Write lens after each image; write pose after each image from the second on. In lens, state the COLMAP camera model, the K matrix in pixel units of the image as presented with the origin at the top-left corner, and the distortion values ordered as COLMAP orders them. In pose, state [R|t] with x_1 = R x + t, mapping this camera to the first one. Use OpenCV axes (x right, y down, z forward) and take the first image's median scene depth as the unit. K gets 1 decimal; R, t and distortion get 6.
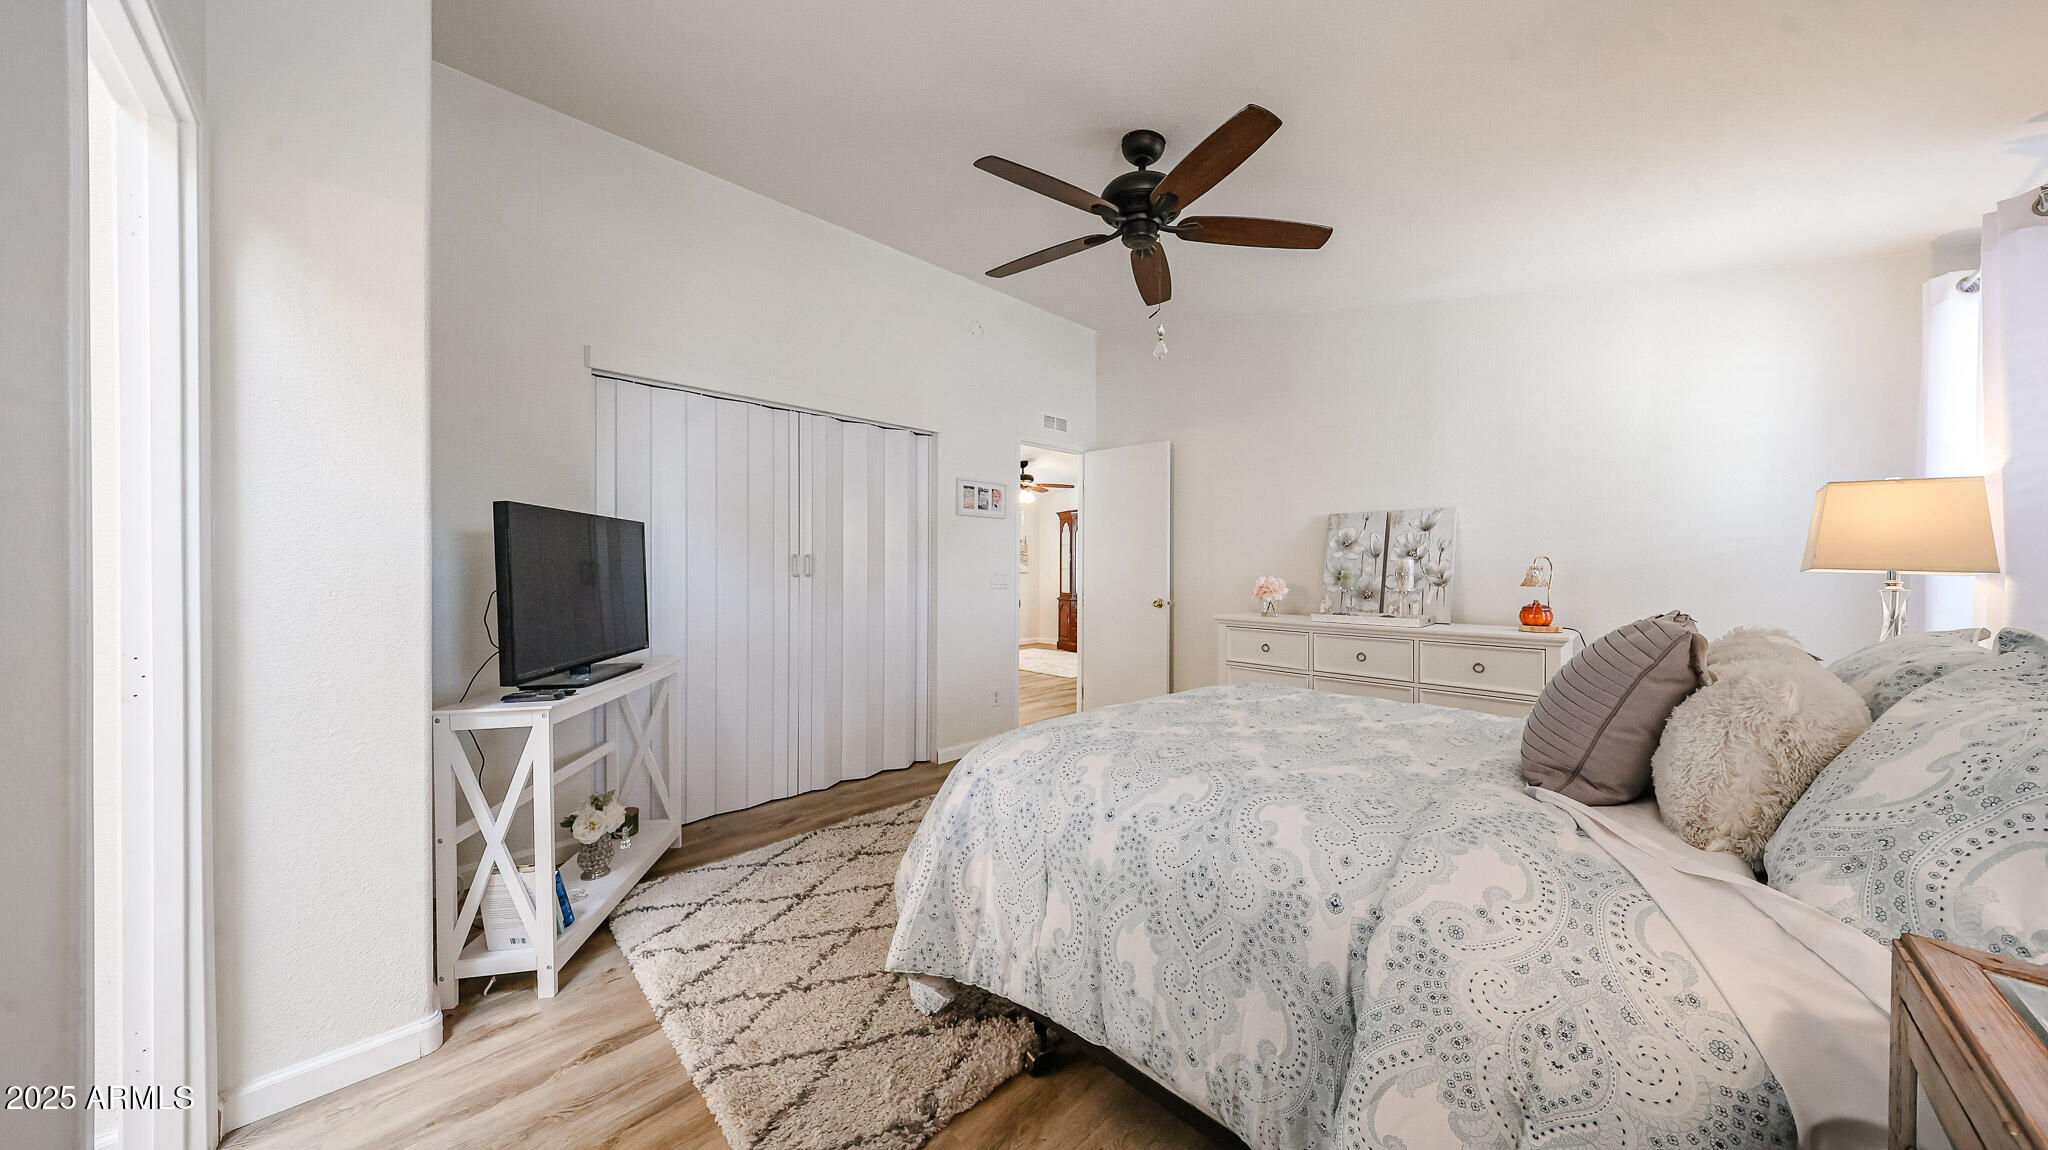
lens RADIAL K [[625.5, 0, 1022.7], [0, 625.5, 573.8], [0, 0, 1]] dist [-0.000486, -0.000007]
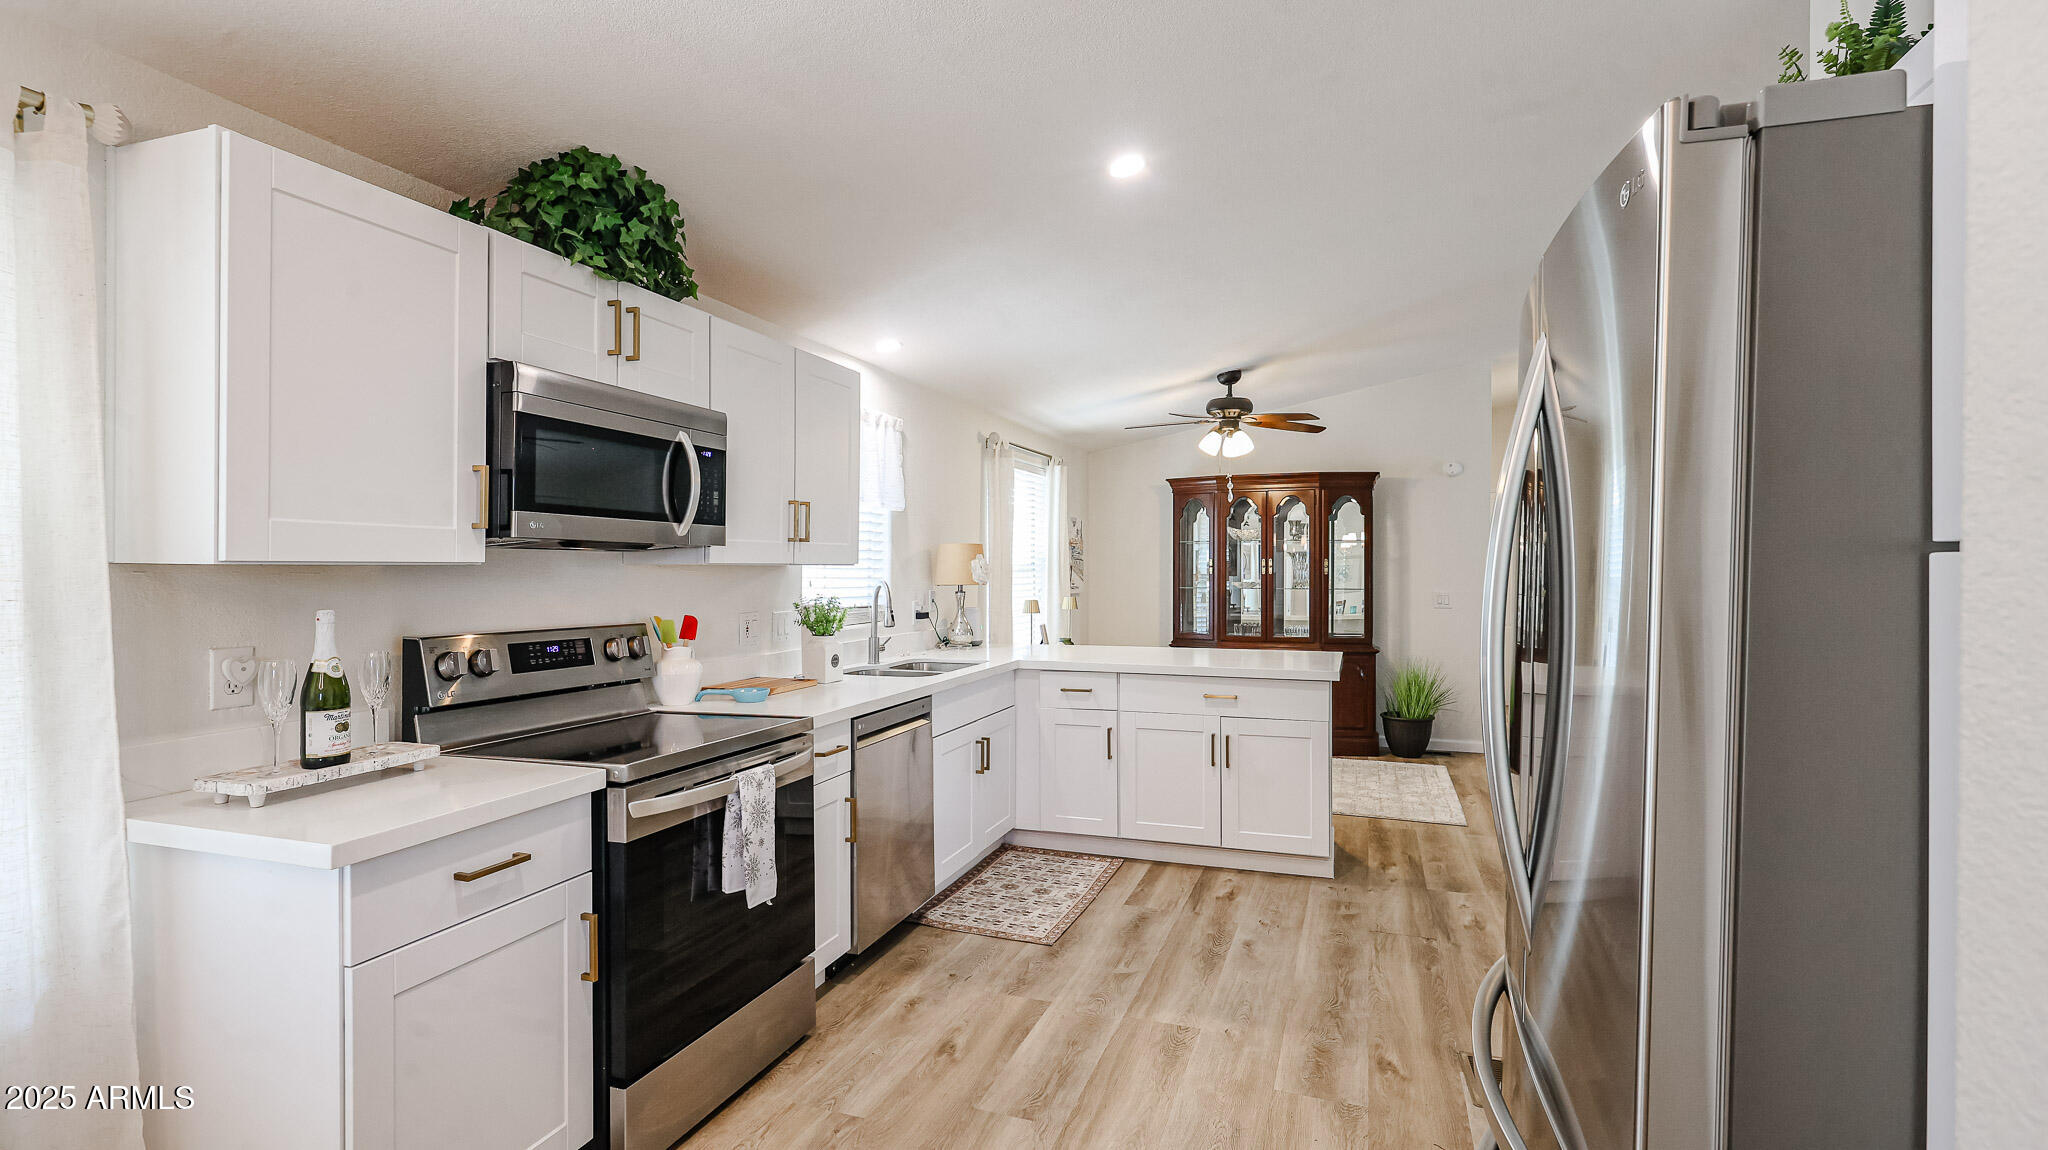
lens RADIAL K [[962.1, 0, 1025.8], [0, 962.1, 572.1], [0, 0, 1]] dist [0.005928, -0.000868]
pose [[0.902215, -0.003074, 0.431275, -0.882857], [0.004199, 0.999990, -0.001658, -0.047015], [-0.431266, 0.003307, 0.902219, 0.781946]]
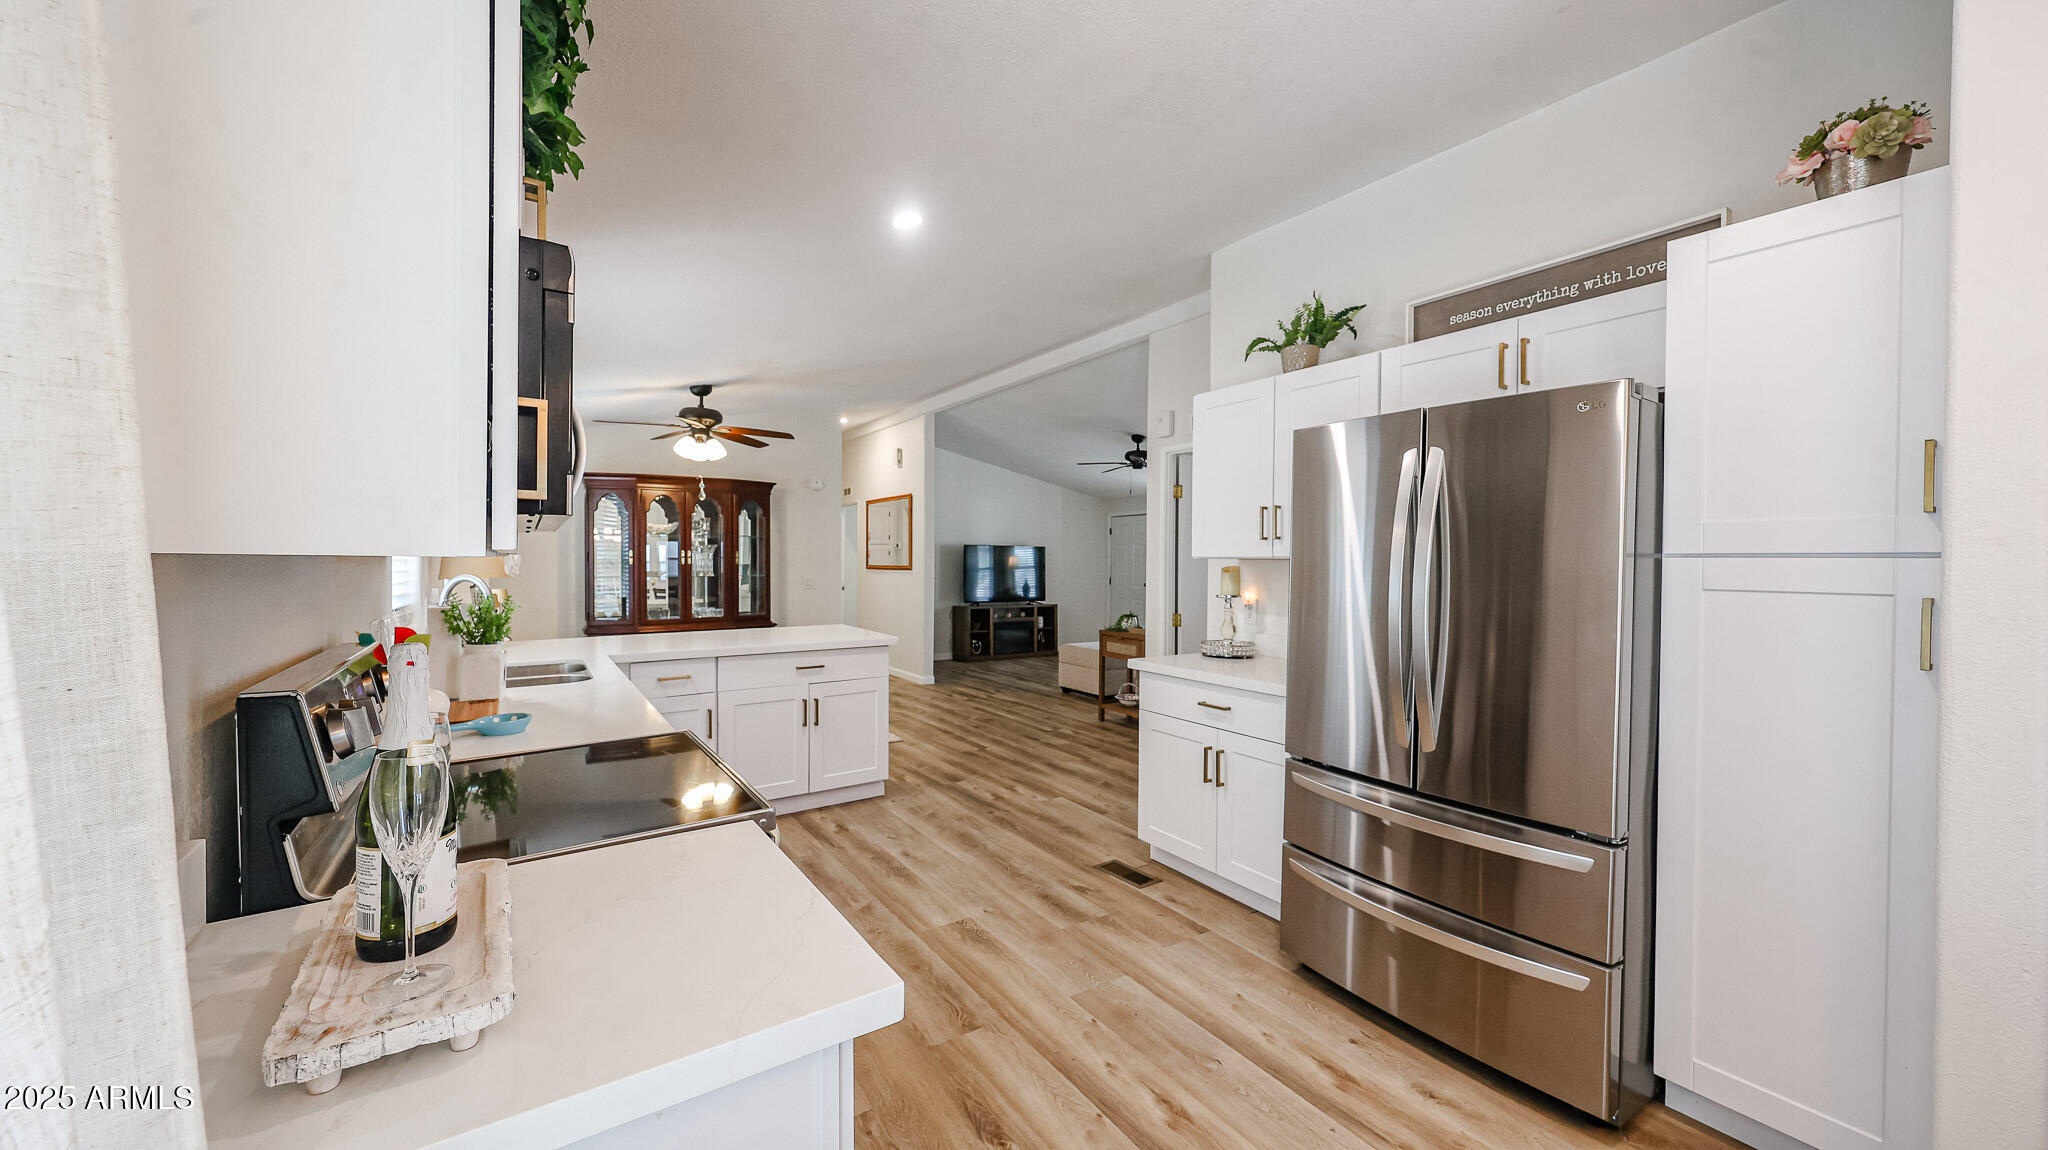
lens RADIAL K [[756.6, 0, 1032.1], [0, 756.6, 569.5], [0, 0, 1]] dist [0.001785, -0.000222]
pose [[0.185748, -0.014224, 0.982494, -1.140643], [0.003938, 0.999898, 0.013732, -0.051240], [-0.982590, 0.001319, 0.185785, 1.157738]]
